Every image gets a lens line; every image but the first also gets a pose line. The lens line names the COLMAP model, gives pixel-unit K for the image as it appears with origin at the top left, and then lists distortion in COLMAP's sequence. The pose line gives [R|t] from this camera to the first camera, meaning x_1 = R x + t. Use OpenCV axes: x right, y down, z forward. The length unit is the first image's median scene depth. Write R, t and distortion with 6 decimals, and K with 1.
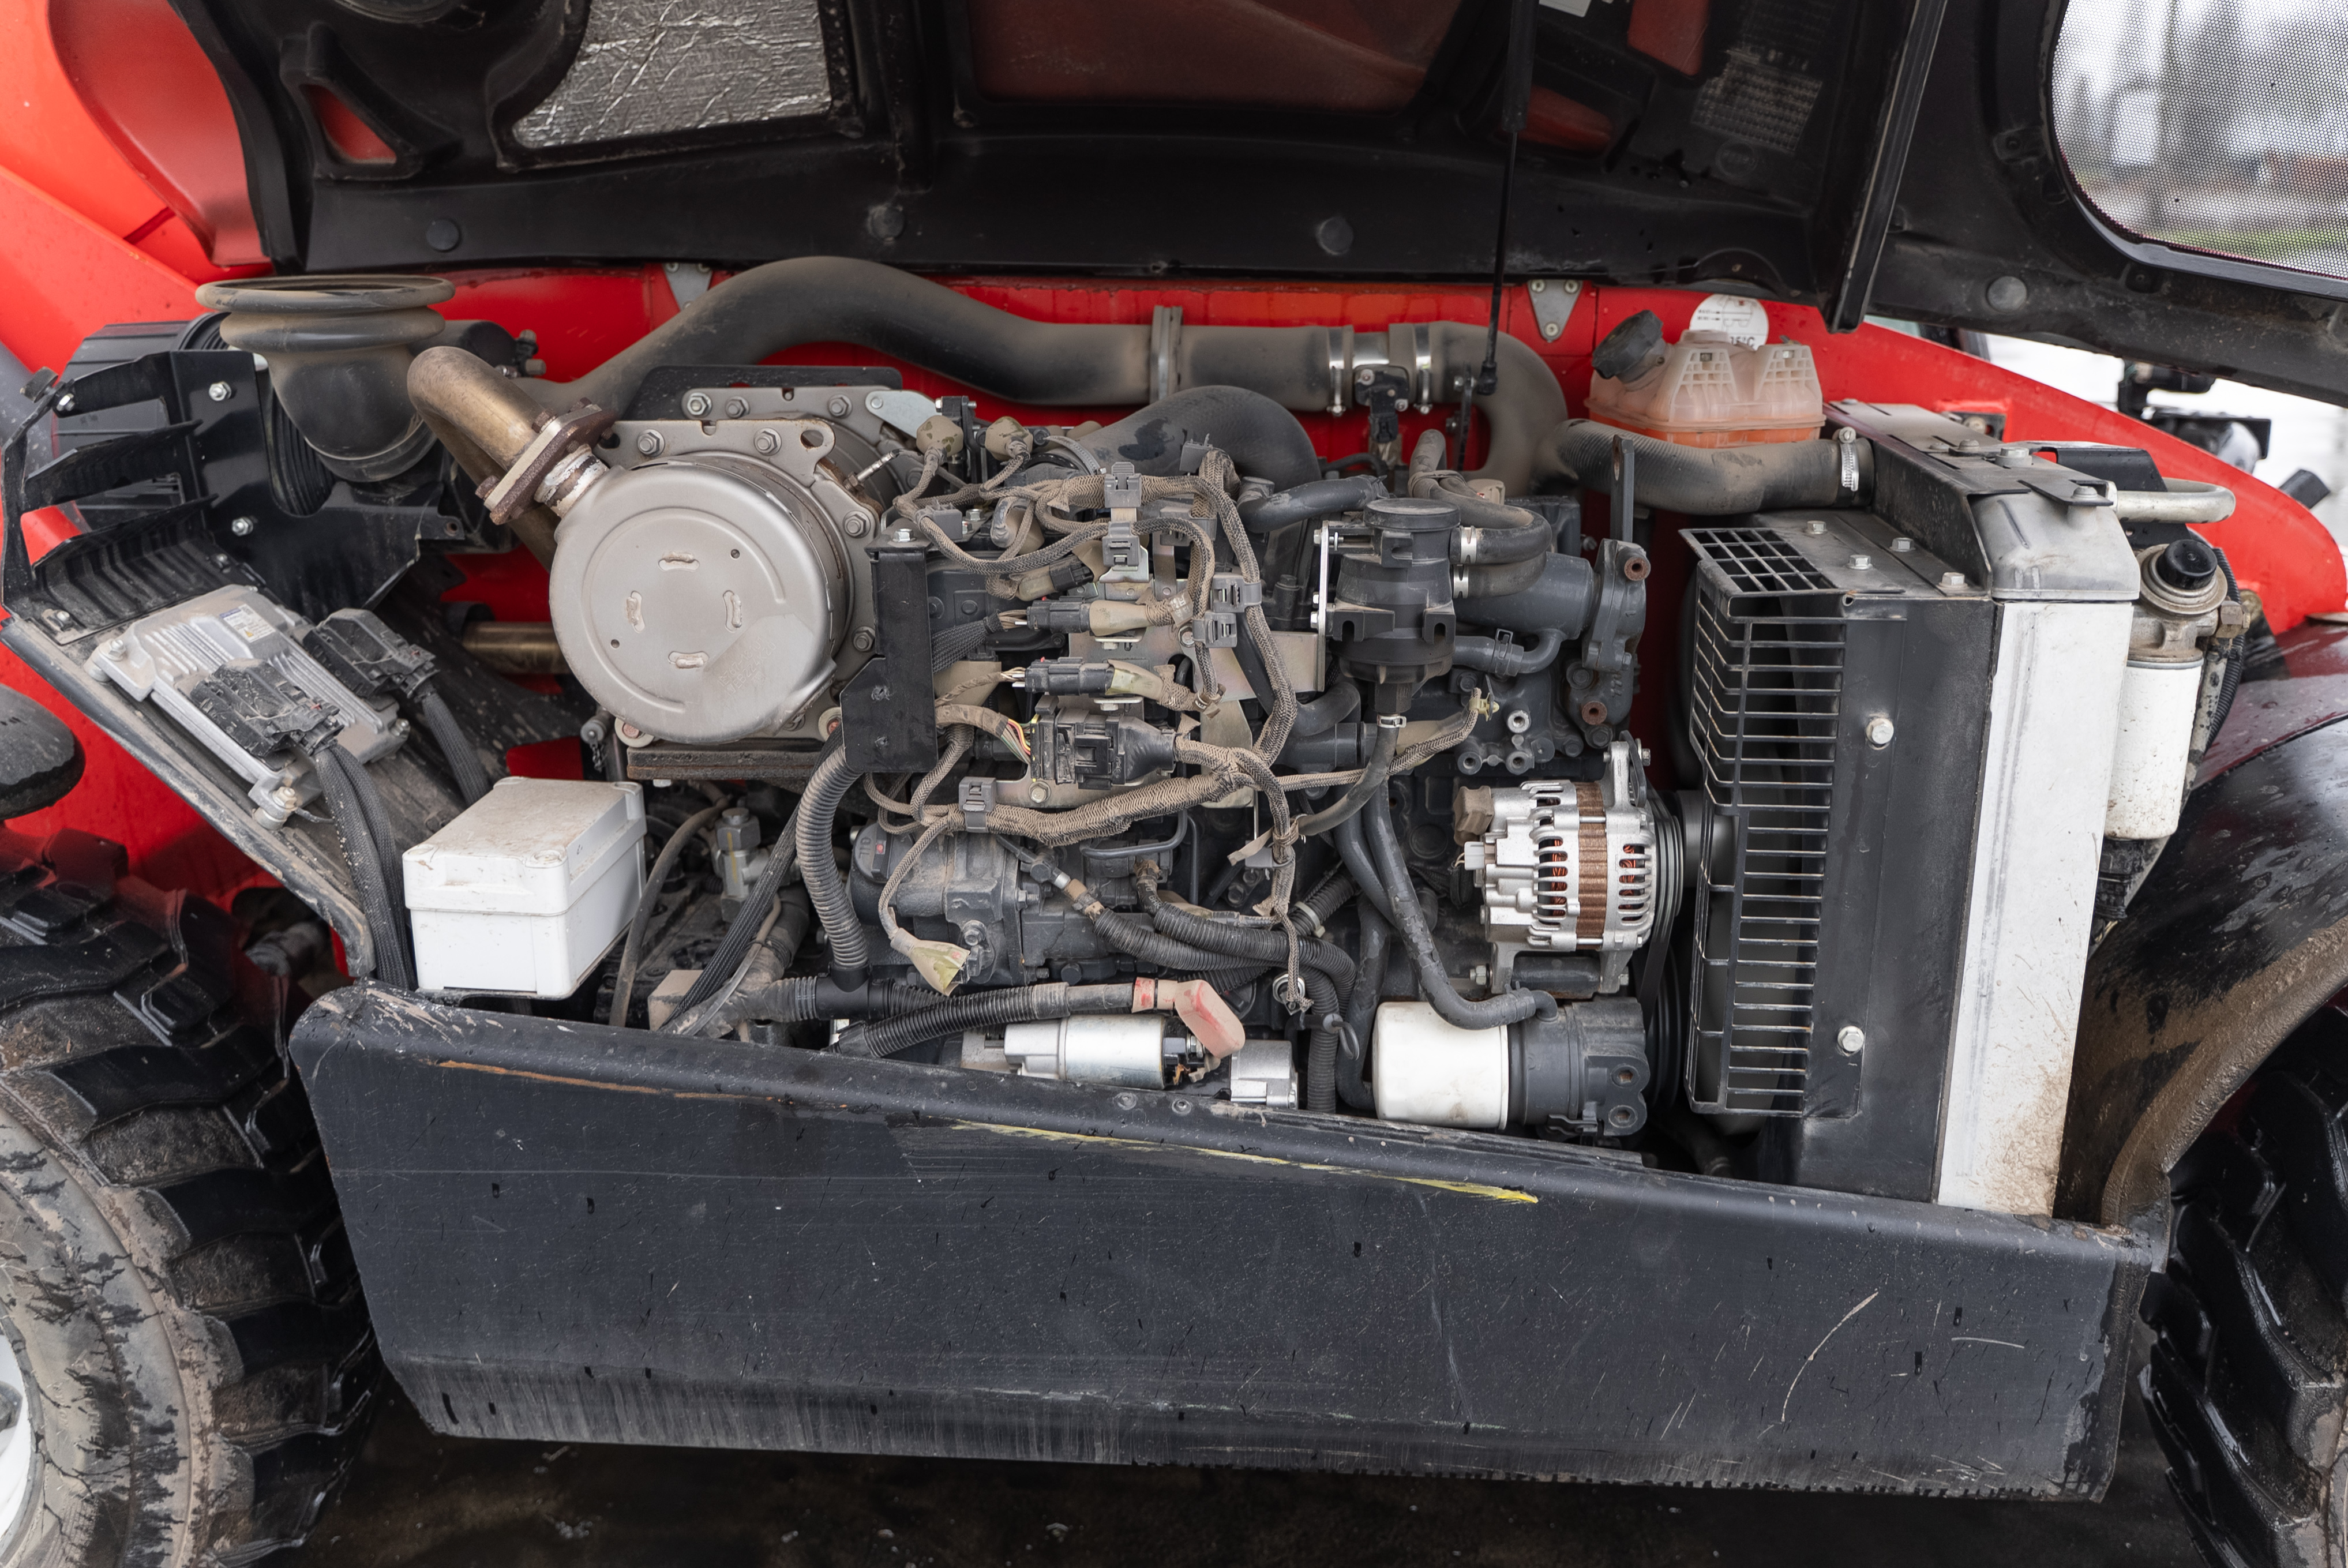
lens RADIAL K [[1922.5, 0, 1174.0], [0, 1922.5, 784.0], [0, 0, 1]] dist [-0.000530, -0.017536]
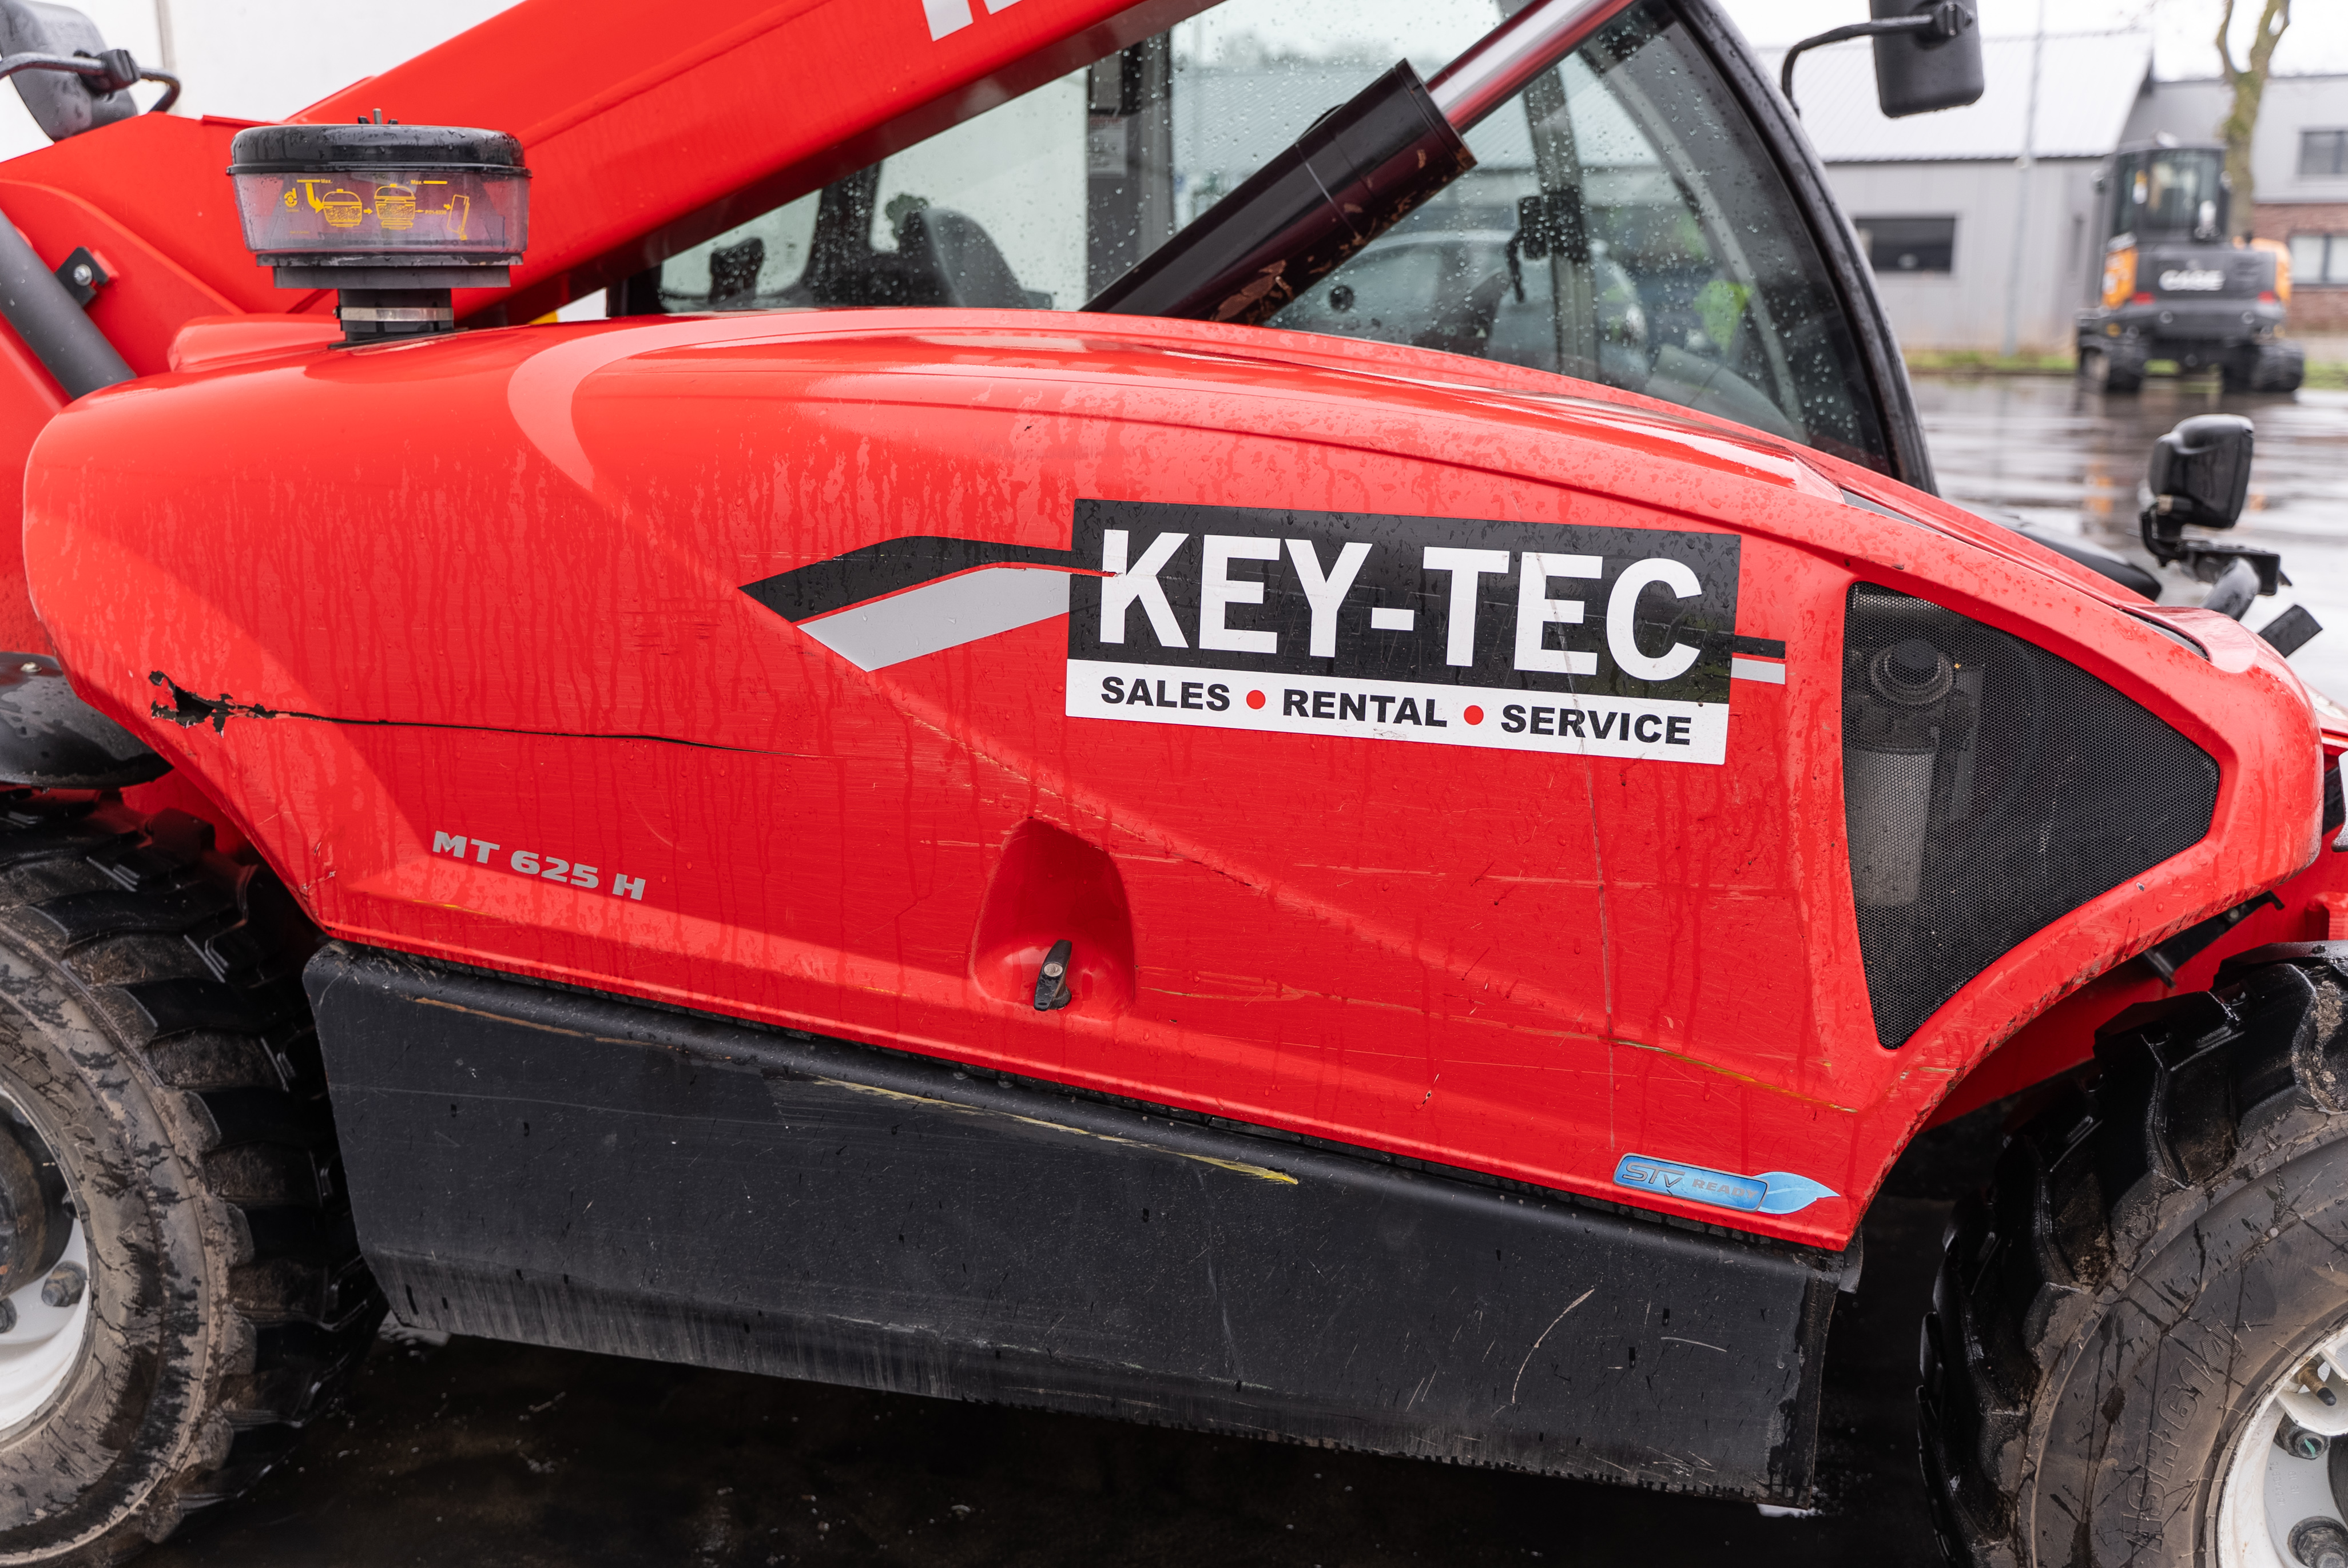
lens RADIAL K [[2176.2, 0, 1173.6], [0, 2176.2, 828.4], [0, 0, 1]] dist [-0.011213, -0.009387]
pose [[0.987801, 0.057614, -0.144672, 0.274135], [-0.065589, 0.996544, -0.050966, 0.072307], [0.141236, 0.059833, 0.988166, -0.289615]]
